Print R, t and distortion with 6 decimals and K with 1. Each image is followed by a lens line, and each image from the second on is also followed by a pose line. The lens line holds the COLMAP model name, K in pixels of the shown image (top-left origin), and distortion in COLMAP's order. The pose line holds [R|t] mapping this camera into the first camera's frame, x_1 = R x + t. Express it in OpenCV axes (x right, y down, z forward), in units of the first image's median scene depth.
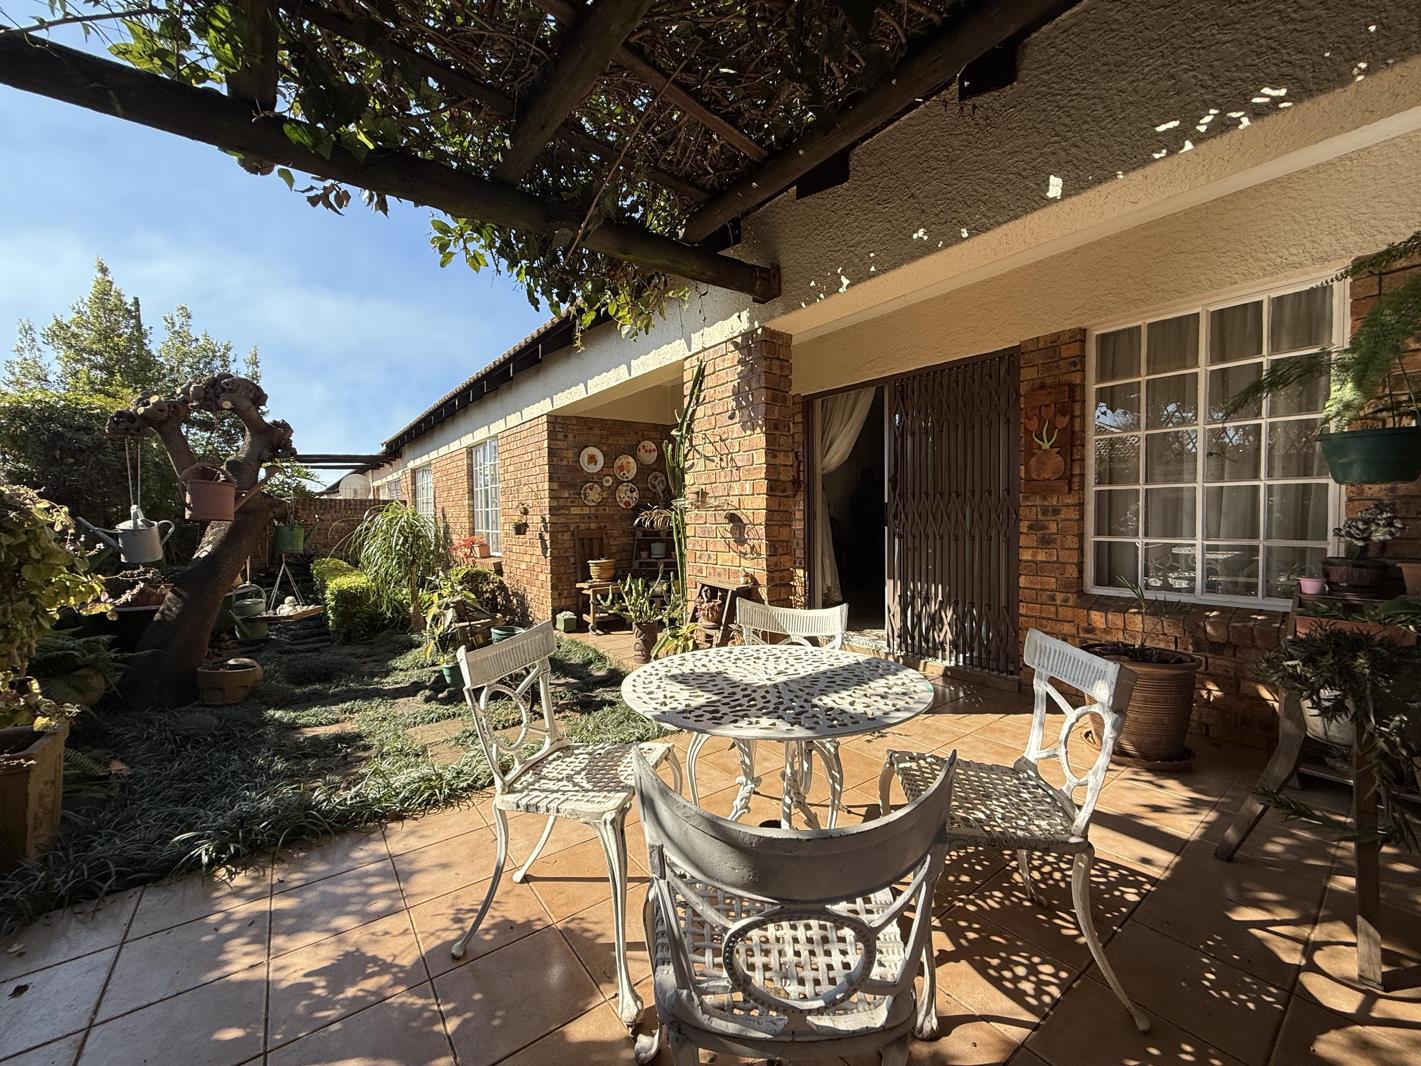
lens RADIAL K [[570.3, 0, 705.6], [0, 570.3, 534.4], [0, 0, 1]] dist [0.000672, 0.000140]
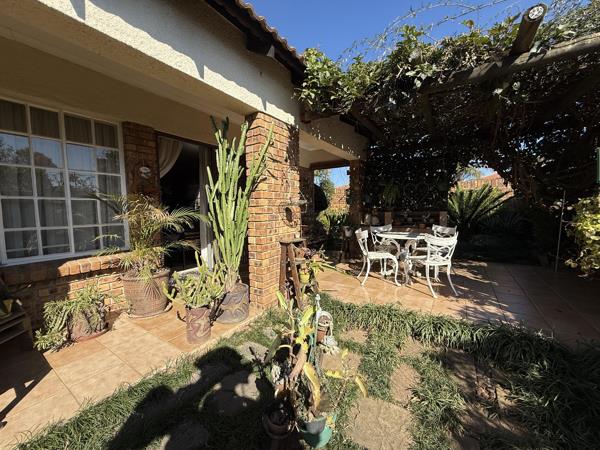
lens RADIAL K [[240.8, 0, 297.9], [0, 240.8, 225.6], [0, 0, 1]] dist [0.000672, 0.000140]
pose [[-0.337256, -0.067590, 0.938983, -0.818821], [0.024423, 0.996455, 0.080499, -0.041692], [-0.941096, 0.050082, -0.334410, 1.281514]]
